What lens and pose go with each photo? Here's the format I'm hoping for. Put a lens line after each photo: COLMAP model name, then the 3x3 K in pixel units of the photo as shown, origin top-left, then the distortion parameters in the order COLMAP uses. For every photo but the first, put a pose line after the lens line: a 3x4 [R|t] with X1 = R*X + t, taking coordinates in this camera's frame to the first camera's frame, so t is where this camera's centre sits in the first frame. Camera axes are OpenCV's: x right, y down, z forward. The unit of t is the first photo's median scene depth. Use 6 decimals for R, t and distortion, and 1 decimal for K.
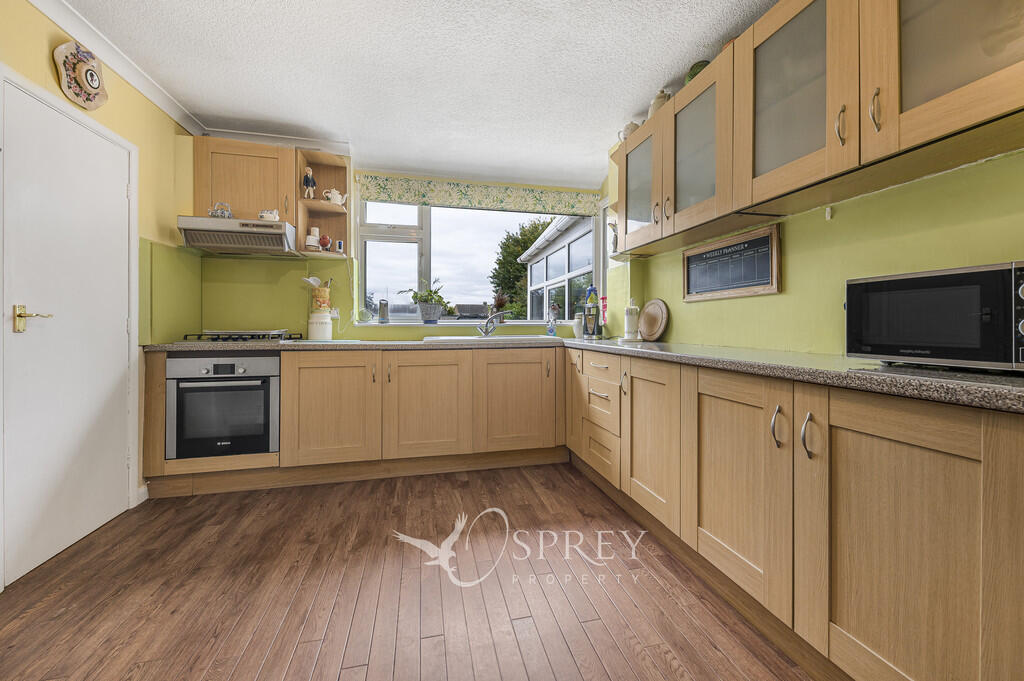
lens RADIAL K [[400.6, 0, 513.4], [0, 400.6, 321.6], [0, 0, 1]] dist [0.001902, -0.000055]
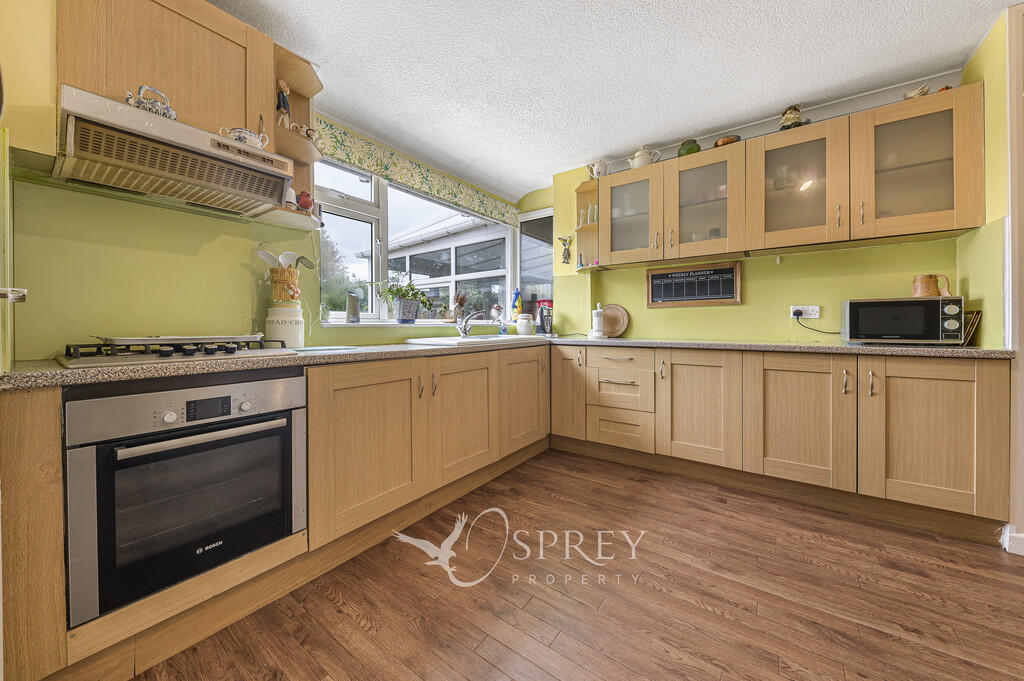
lens RADIAL K [[364.1, 0, 511.6], [0, 364.1, 323.2], [0, 0, 1]] dist [0.007725, -0.007728]
pose [[0.756748, 0.001285, 0.653706, -0.721137], [-0.003617, 0.999991, 0.002221, 0.003431], [-0.653697, -0.004045, 0.756745, 0.364771]]
